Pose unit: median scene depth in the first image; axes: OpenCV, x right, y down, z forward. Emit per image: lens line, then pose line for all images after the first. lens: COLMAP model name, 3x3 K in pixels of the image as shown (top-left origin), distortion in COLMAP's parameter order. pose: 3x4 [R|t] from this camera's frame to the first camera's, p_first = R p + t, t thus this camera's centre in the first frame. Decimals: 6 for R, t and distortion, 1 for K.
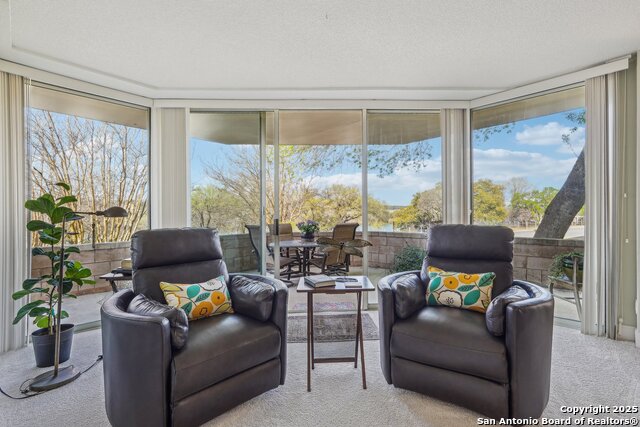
lens RADIAL K [[285.5, 0, 321.1], [0, 285.5, 213.4], [0, 0, 1]] dist [-0.005171, -0.000031]
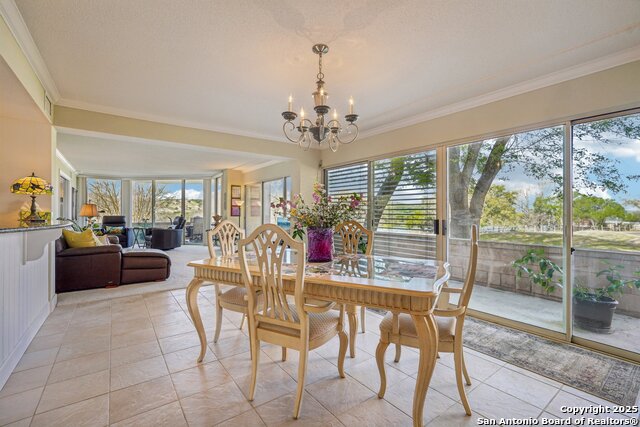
lens RADIAL K [[285.5, 0, 322.7], [0, 285.5, 213.9], [0, 0, 1]] dist [-0.005171, -0.000031]
pose [[0.982004, 0.017145, -0.188078, 0.231120], [-0.017113, 0.999852, 0.001794, -0.002460], [0.188081, 0.001457, 0.982152, -0.179502]]
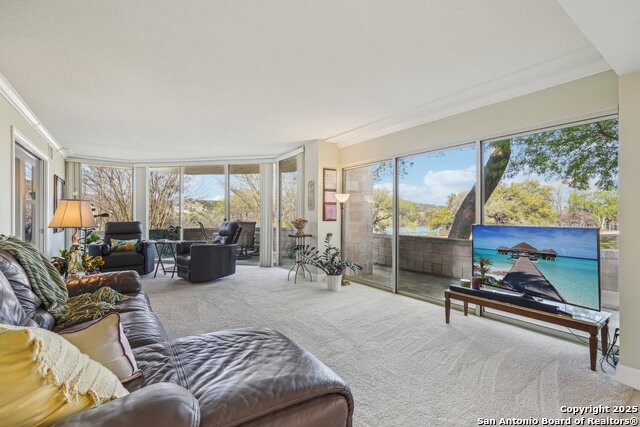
lens RADIAL K [[285.5, 0, 317.8], [0, 285.5, 212.0], [0, 0, 1]] dist [-0.005171, -0.000031]
pose [[0.978548, 0.005576, -0.205942, 0.126154], [-0.006845, 0.999962, -0.005454, -0.002451], [0.205904, 0.006747, 0.978549, -0.086232]]
